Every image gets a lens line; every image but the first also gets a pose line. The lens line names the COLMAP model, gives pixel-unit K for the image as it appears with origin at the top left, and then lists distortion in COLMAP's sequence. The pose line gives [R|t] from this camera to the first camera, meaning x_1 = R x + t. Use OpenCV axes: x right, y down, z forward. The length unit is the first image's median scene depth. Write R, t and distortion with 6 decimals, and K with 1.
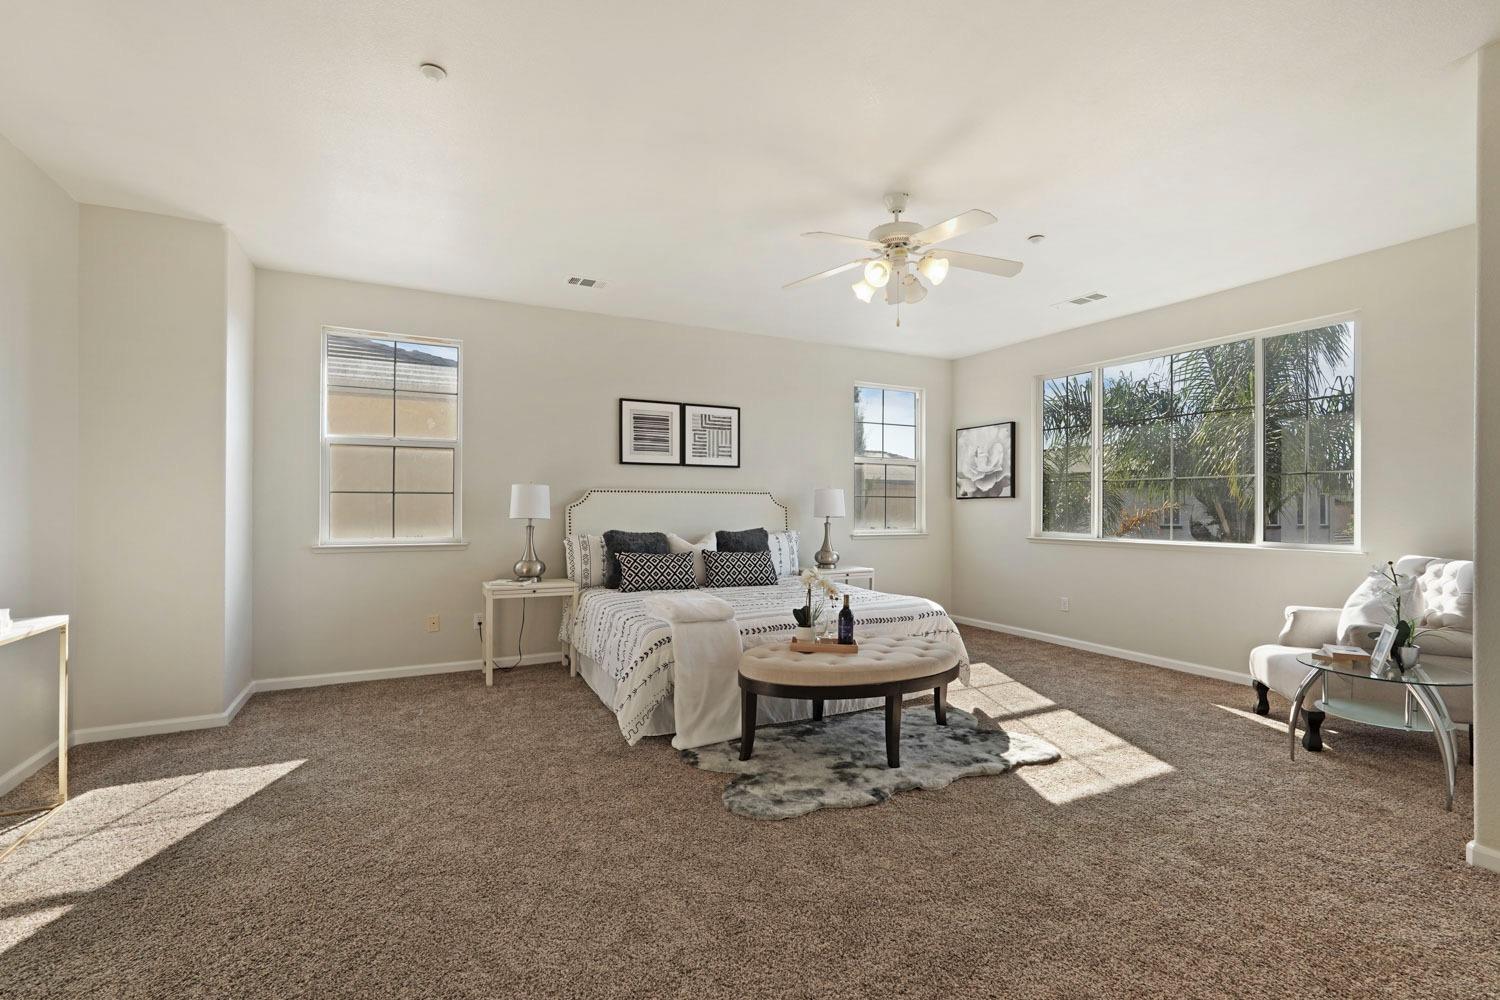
lens RADIAL K [[670.9, 0, 756.1], [0, 670.9, 503.7], [0, 0, 1]] dist [-0.012484, 0.006681]
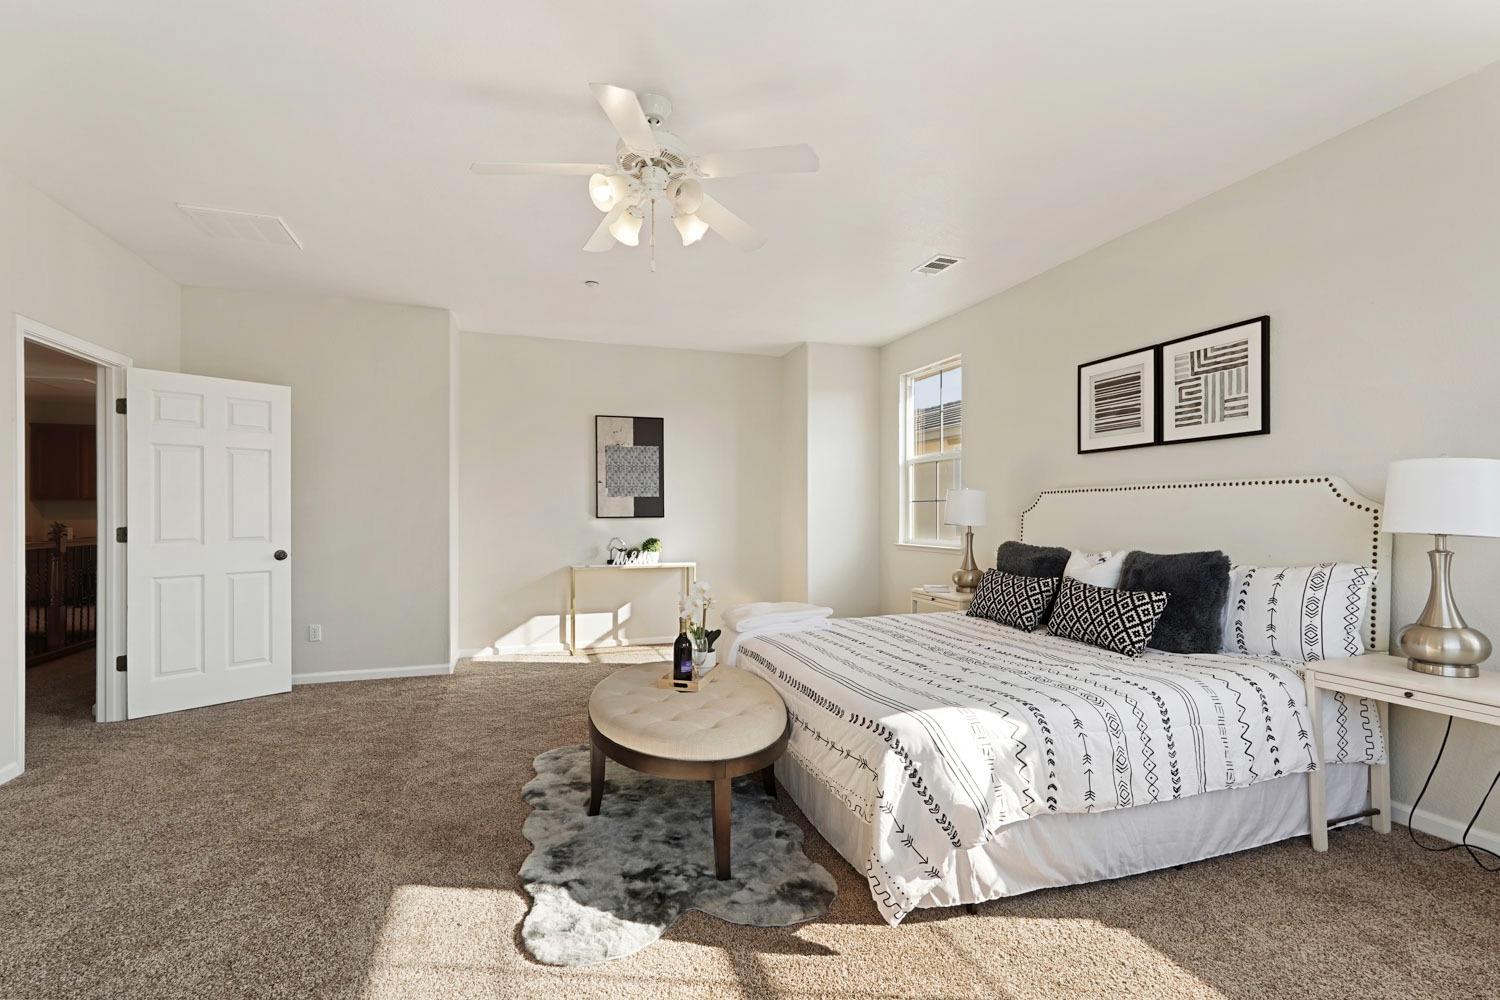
lens RADIAL K [[670.9, 0, 752.8], [0, 670.9, 506.4], [0, 0, 1]] dist [-0.012484, 0.006681]
pose [[-0.135206, -0.014611, -0.990710, 0.572934], [0.005298, 0.999866, -0.015469, 0.008168], [0.990803, -0.007340, -0.135111, 0.735669]]
